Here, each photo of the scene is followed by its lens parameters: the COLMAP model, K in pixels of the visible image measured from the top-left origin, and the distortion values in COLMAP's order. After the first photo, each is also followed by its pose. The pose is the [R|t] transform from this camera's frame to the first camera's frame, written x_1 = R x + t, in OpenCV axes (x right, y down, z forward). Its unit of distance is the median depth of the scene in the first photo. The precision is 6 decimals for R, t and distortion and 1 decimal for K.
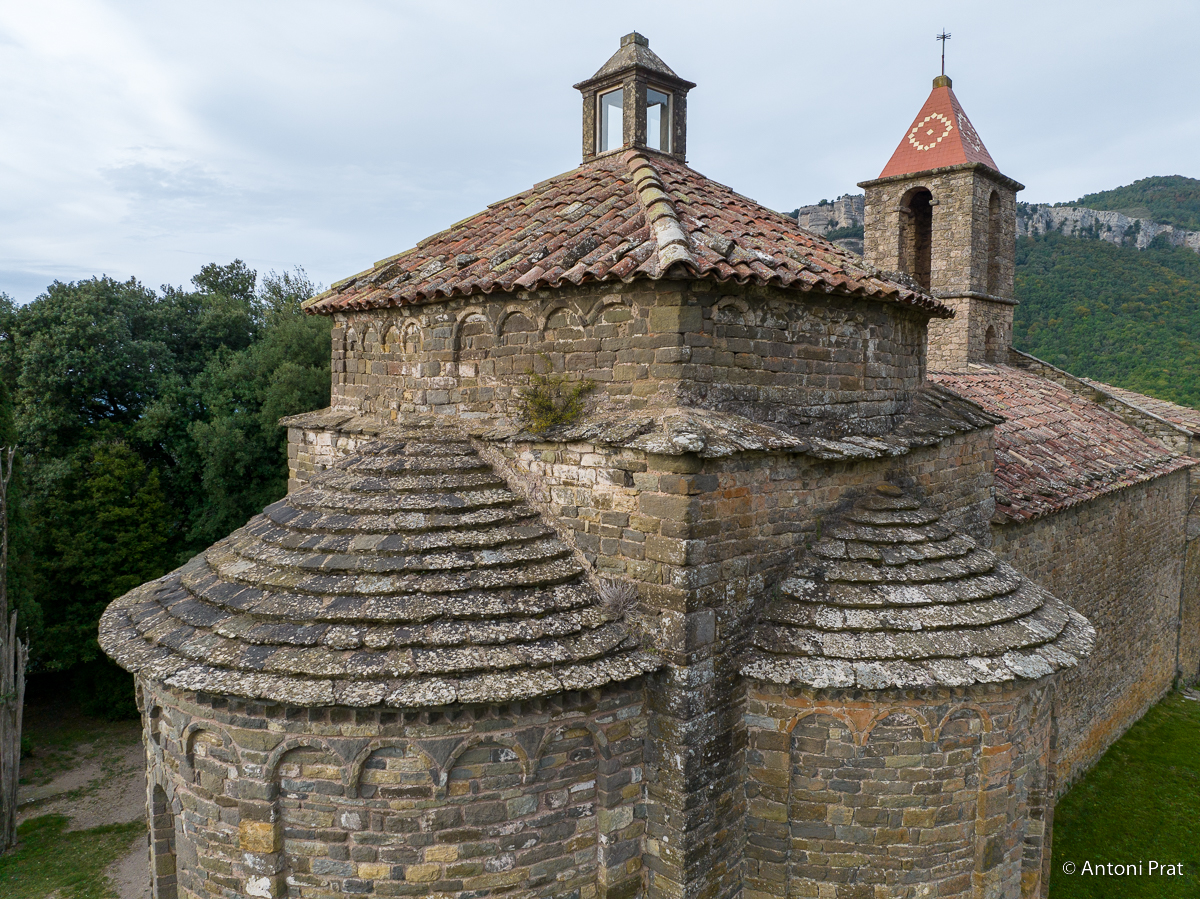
lens RADIAL K [[849.6, 0, 599.1], [0, 849.6, 446.9], [0, 0, 1]] dist [-0.056921, 0.031802]
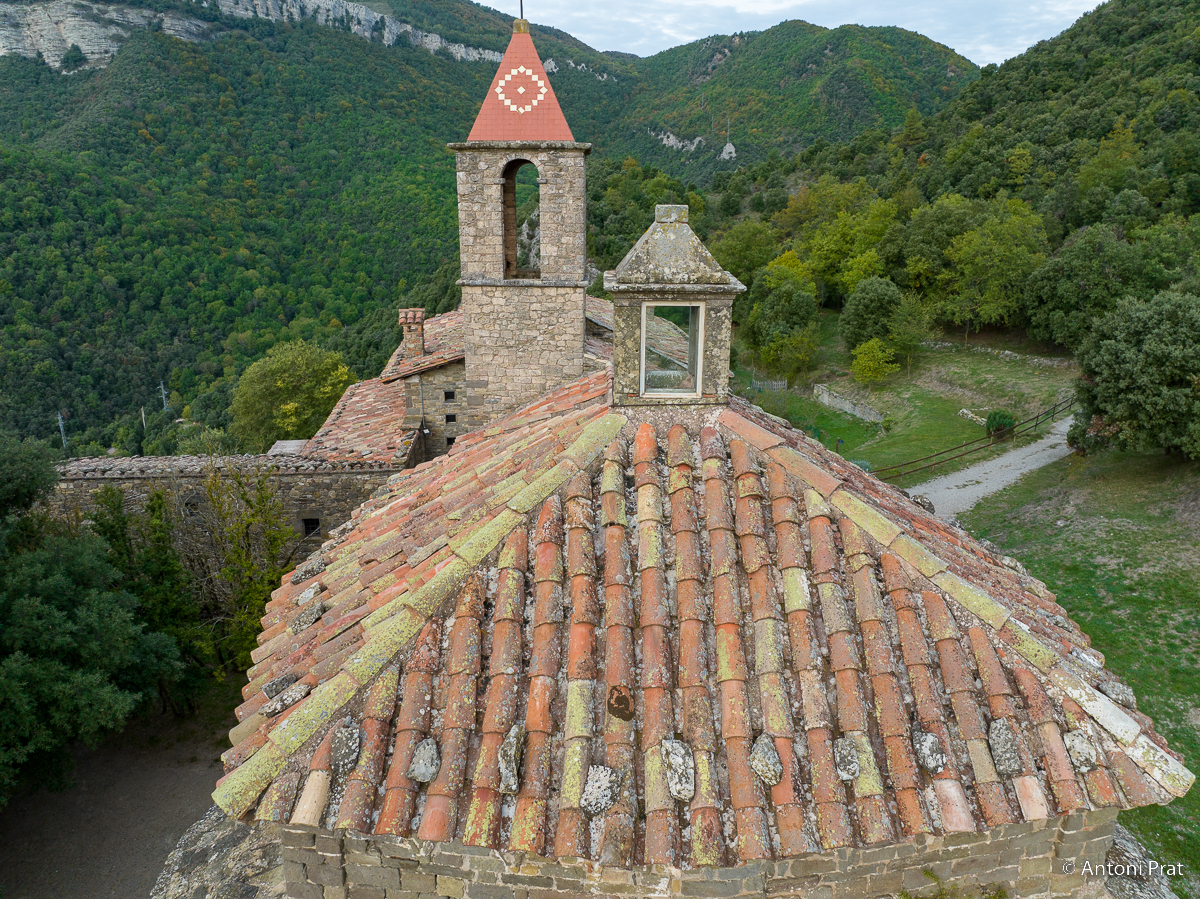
lens RADIAL K [[849.6, 0, 599.1], [0, 849.6, 446.9], [0, 0, 1]] dist [-0.056921, 0.031802]
pose [[0.695154, -0.218417, 0.684876, -0.678780], [0.050493, 0.965206, 0.256568, -0.665932], [-0.717085, -0.143773, 0.681996, 0.787406]]
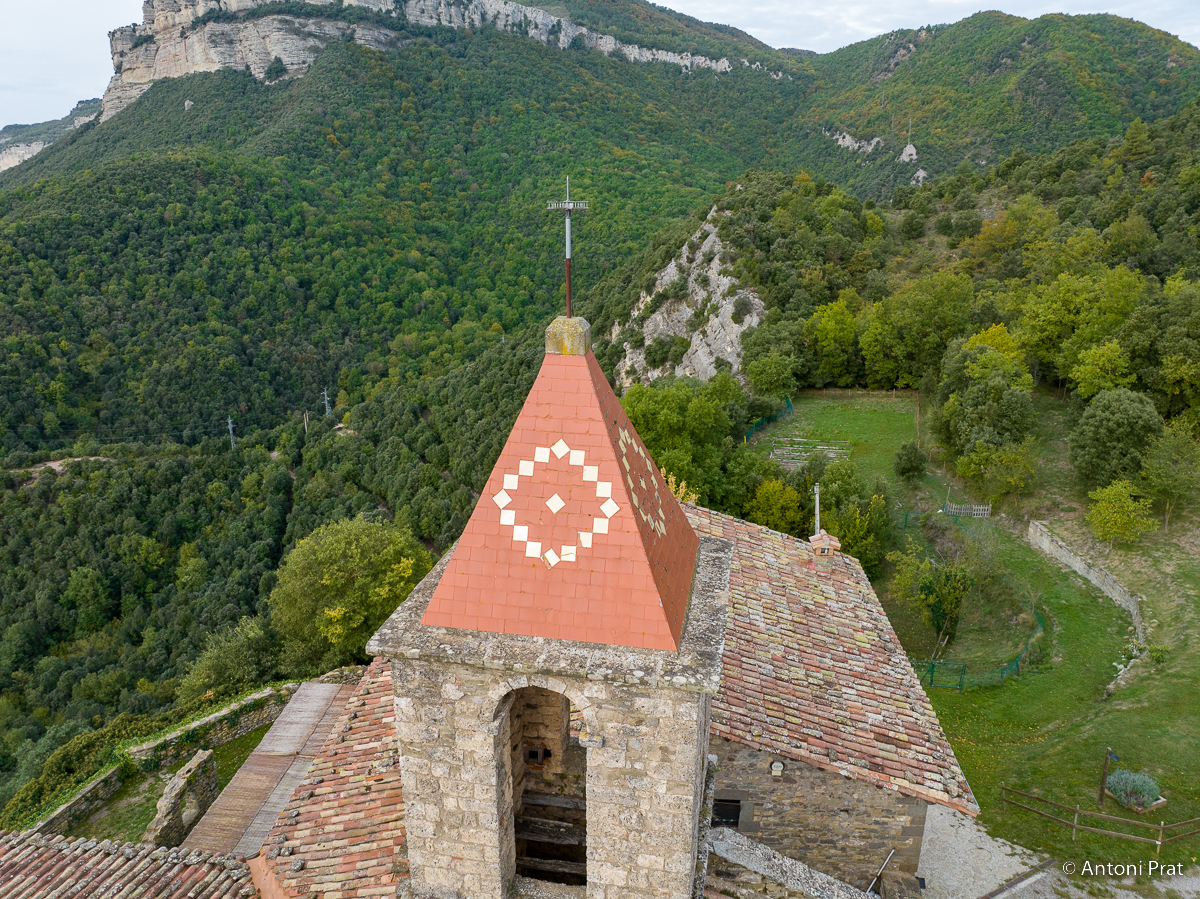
lens RADIAL K [[849.6, 0, 599.1], [0, 849.6, 446.9], [0, 0, 1]] dist [-0.056921, 0.031802]
pose [[0.818101, -0.178734, 0.546594, 0.608930], [0.044294, 0.967236, 0.249986, -1.383879], [-0.573366, -0.180303, 0.799213, 1.982831]]
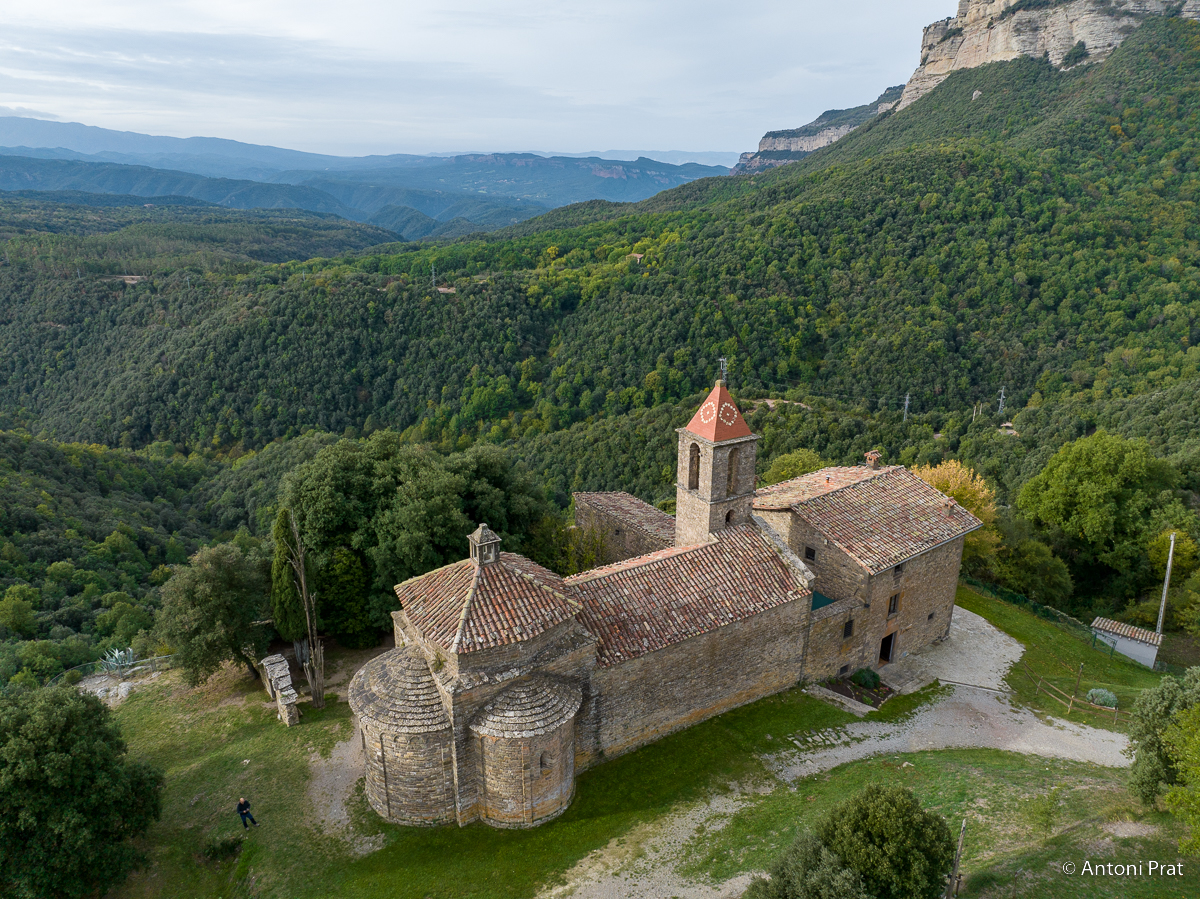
lens RADIAL K [[848.0, 0, 598.8], [0, 848.0, 445.7], [0, 0, 1]] dist [-0.049613, 0.024729]
pose [[0.975020, 0.071911, -0.210152, 1.604412], [-0.015575, 0.965946, 0.258274, -2.291358], [0.221568, -0.248549, 0.942937, -2.693348]]
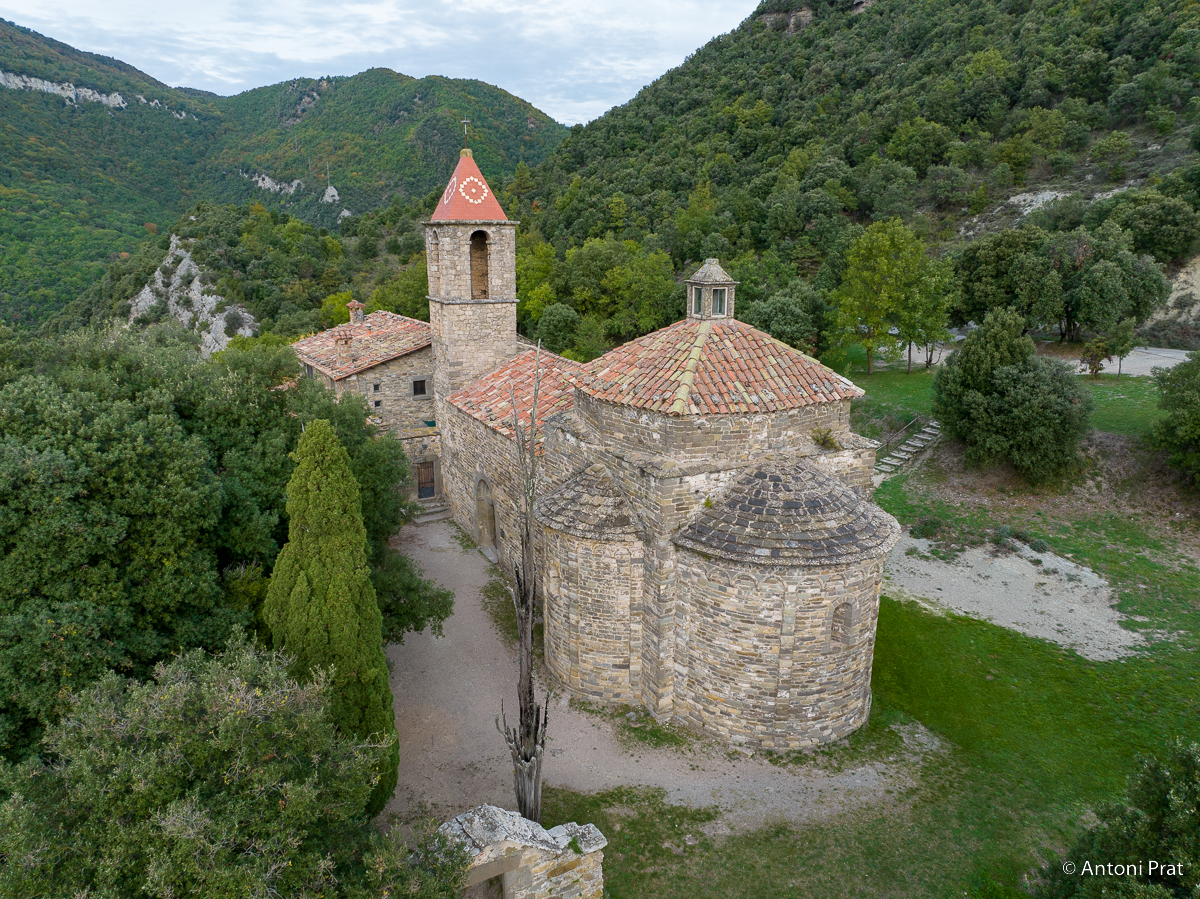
lens RADIAL K [[848.0, 0, 598.8], [0, 848.0, 445.7], [0, 0, 1]] dist [-0.049613, 0.024729]
pose [[0.312210, -0.244065, 0.918127, -3.005806], [0.063071, 0.969629, 0.236308, -0.772210], [-0.947917, -0.015871, 0.318121, 0.804693]]
